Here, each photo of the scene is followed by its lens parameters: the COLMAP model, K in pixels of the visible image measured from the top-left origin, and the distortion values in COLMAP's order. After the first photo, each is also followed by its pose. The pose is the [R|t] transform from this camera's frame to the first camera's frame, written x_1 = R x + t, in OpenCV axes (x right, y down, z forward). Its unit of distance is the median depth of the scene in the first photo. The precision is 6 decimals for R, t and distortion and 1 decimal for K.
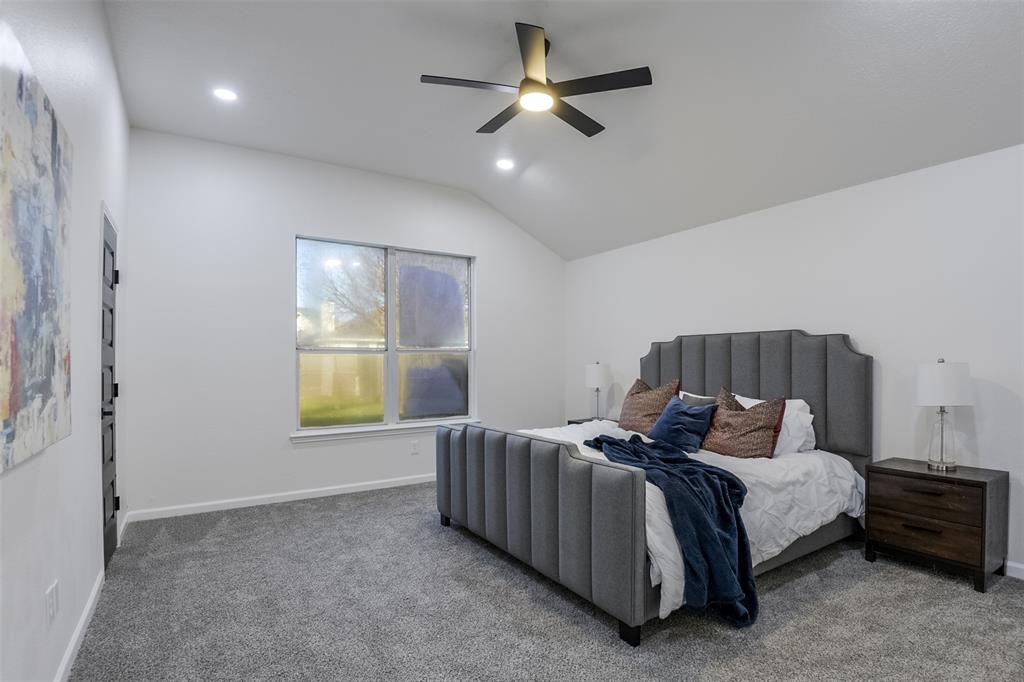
lens RADIAL K [[518.6, 0, 514.7], [0, 518.6, 339.6], [0, 0, 1]] dist [-0.001586, -0.029248]
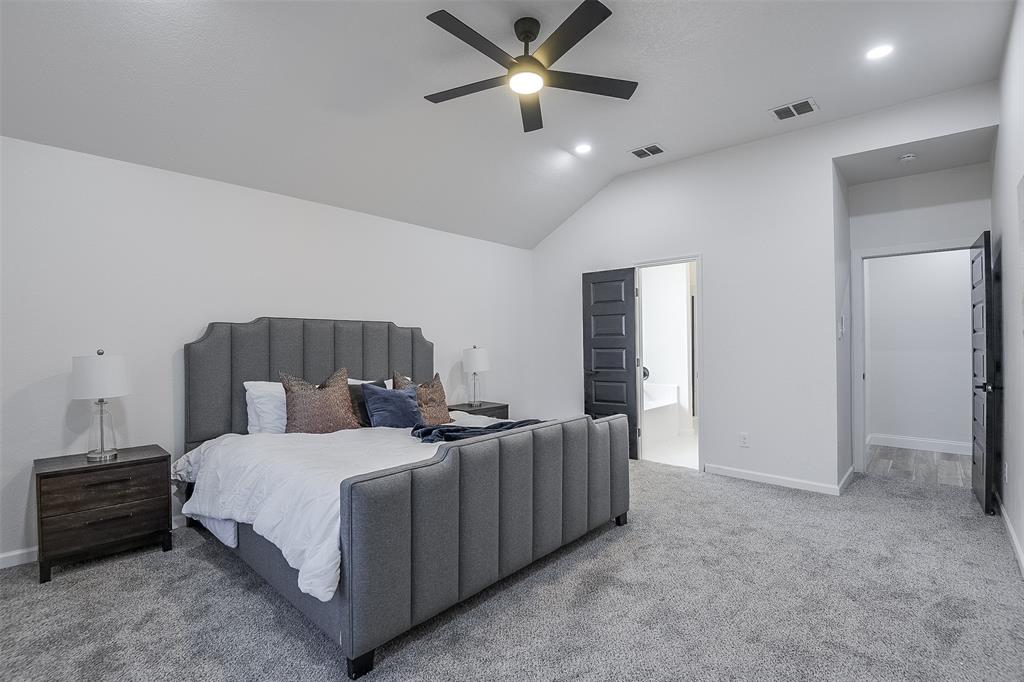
lens RADIAL K [[477.6, 0, 512.0], [0, 477.6, 341.0], [0, 0, 1]] dist [-0.037628, -0.000199]
pose [[-0.282931, 0.017193, 0.958986, -0.483597], [-0.020855, 0.999493, -0.024072, 0.038205], [-0.958914, -0.026810, -0.282429, 0.792073]]
